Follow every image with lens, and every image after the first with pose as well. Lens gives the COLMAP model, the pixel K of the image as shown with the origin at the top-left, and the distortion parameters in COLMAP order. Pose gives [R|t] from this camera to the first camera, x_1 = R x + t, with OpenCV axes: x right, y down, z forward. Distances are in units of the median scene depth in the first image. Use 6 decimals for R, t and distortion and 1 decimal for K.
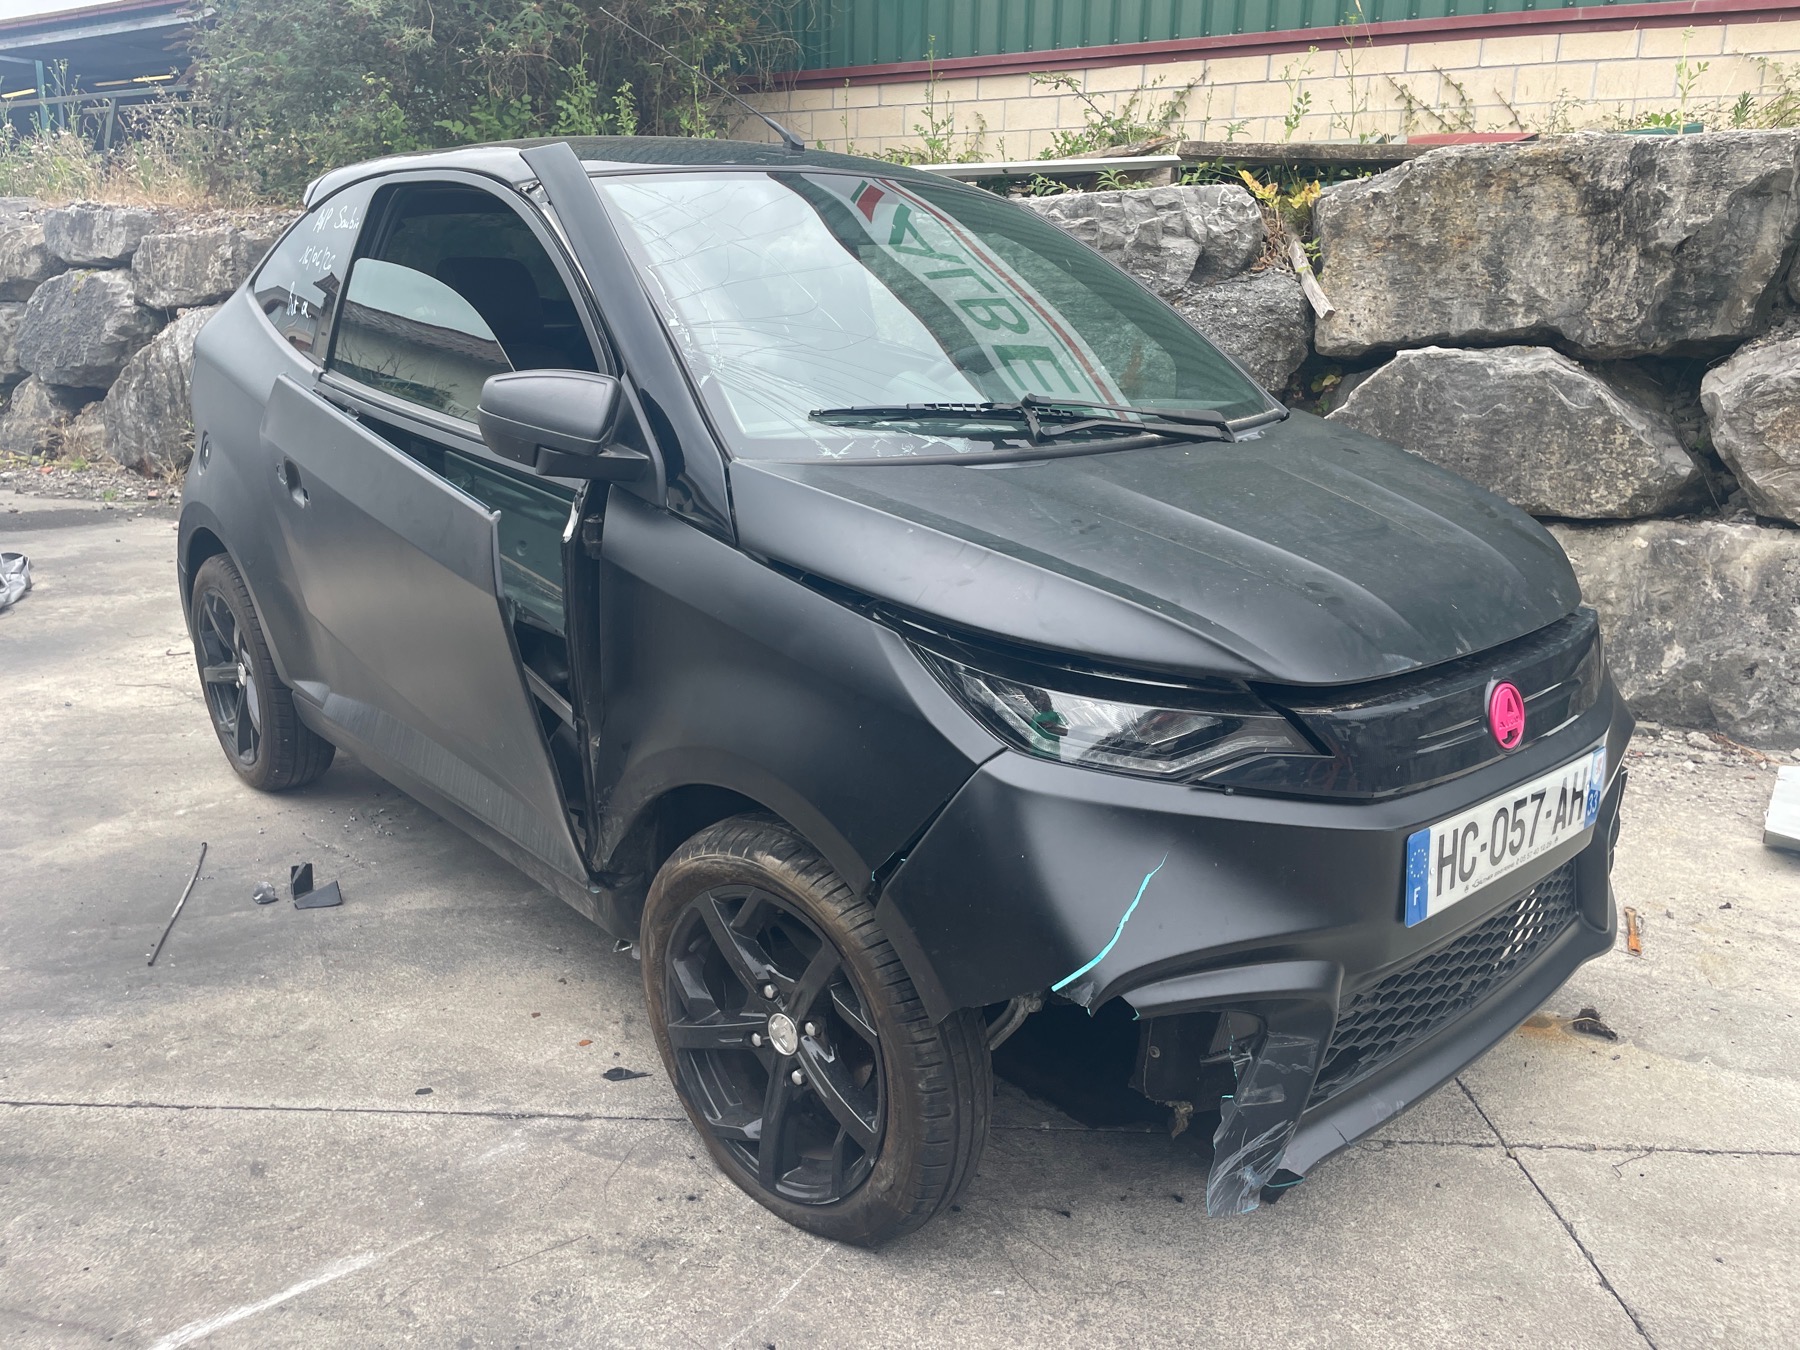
lens RADIAL K [[1366.5, 0, 887.5], [0, 1366.5, 662.8], [0, 0, 1]] dist [0.080275, -0.108766]
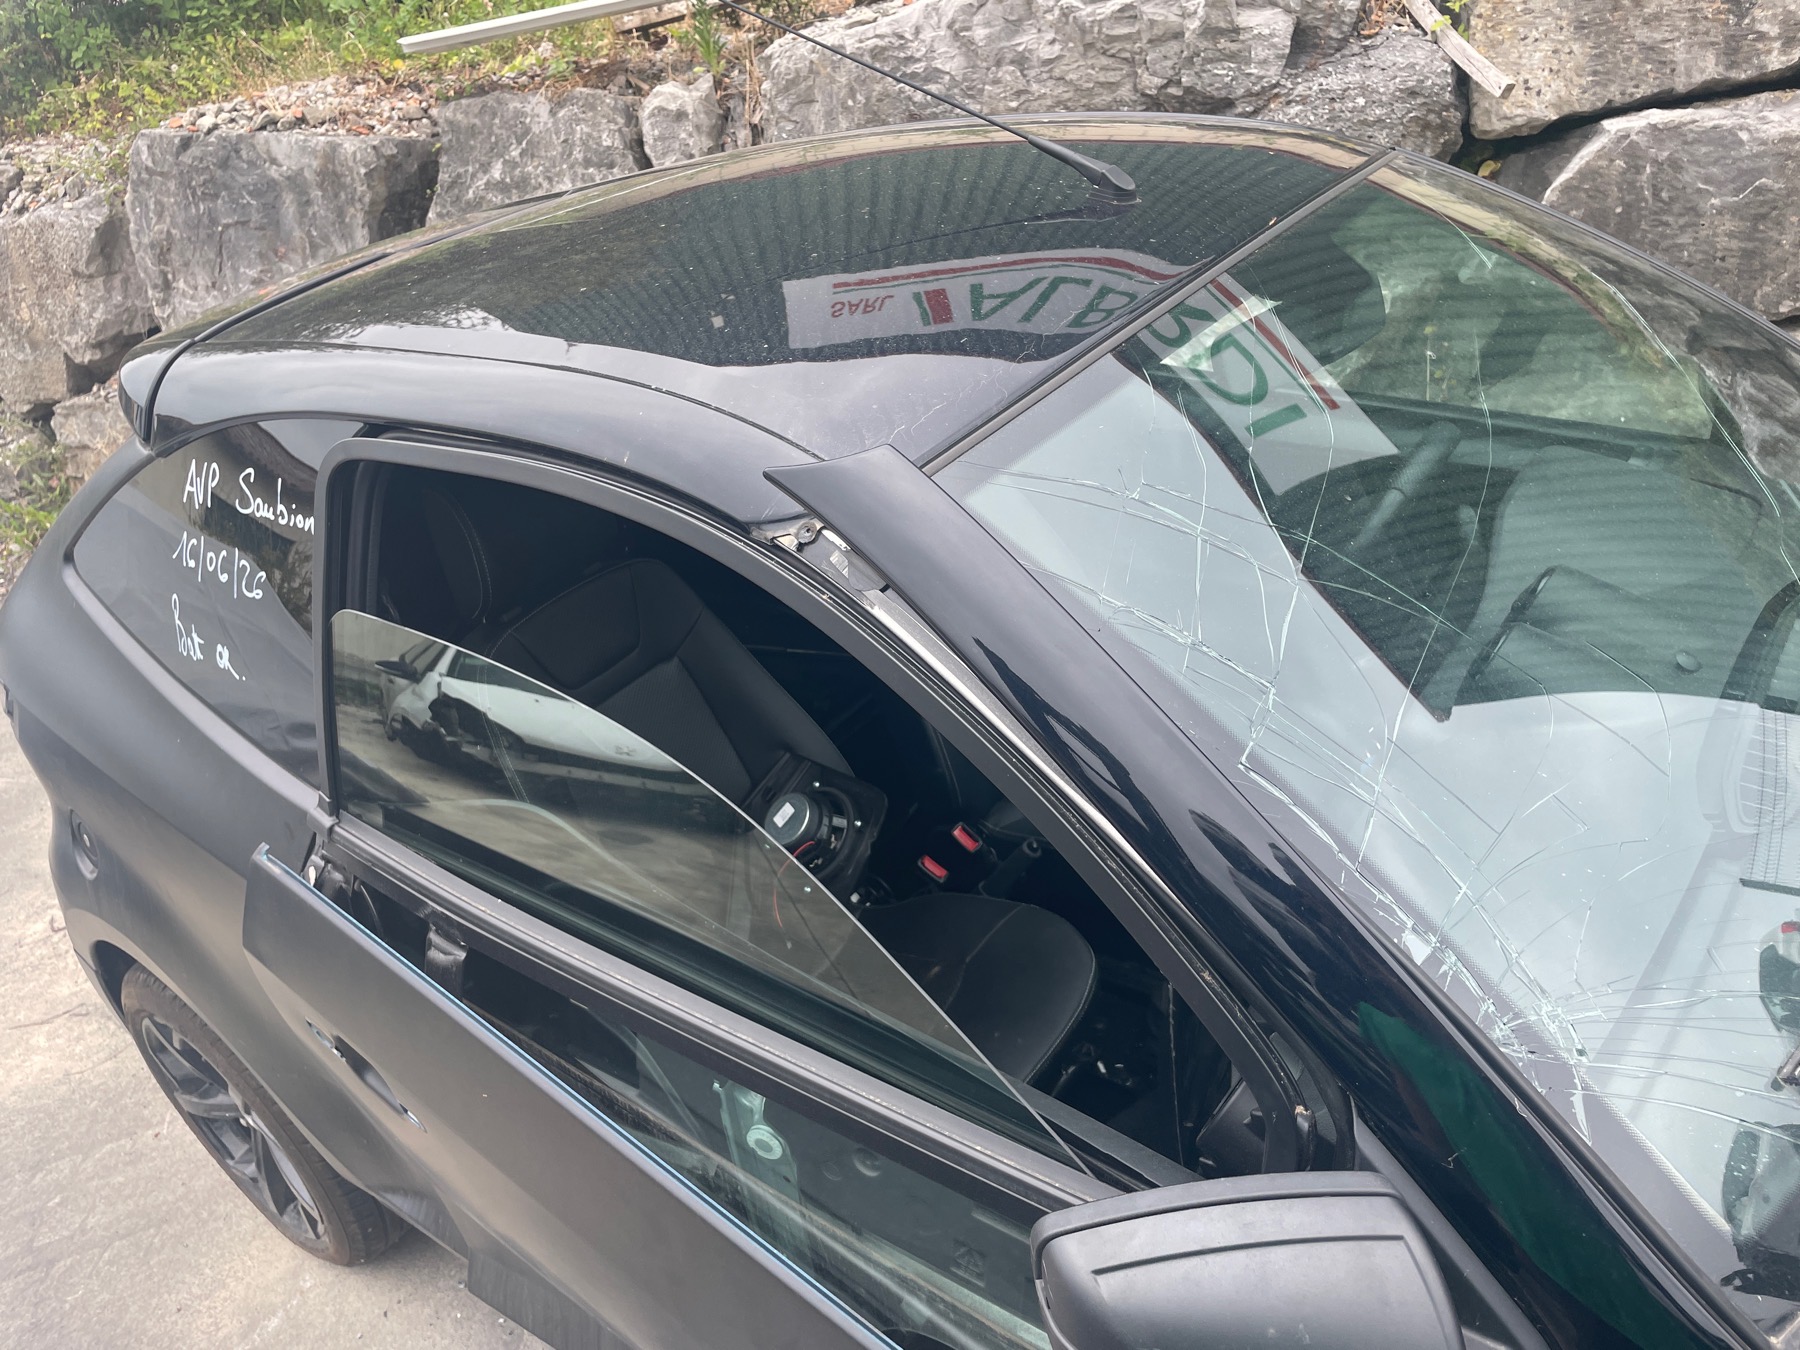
lens RADIAL K [[1366.5, 0, 883.1], [0, 1366.5, 662.7], [0, 0, 1]] dist [0.080275, -0.108766]
pose [[0.963727, -0.251374, 0.089675, -0.295460], [0.228387, 0.950599, 0.210239, -0.409995], [-0.138094, -0.182132, 0.973529, 0.586342]]
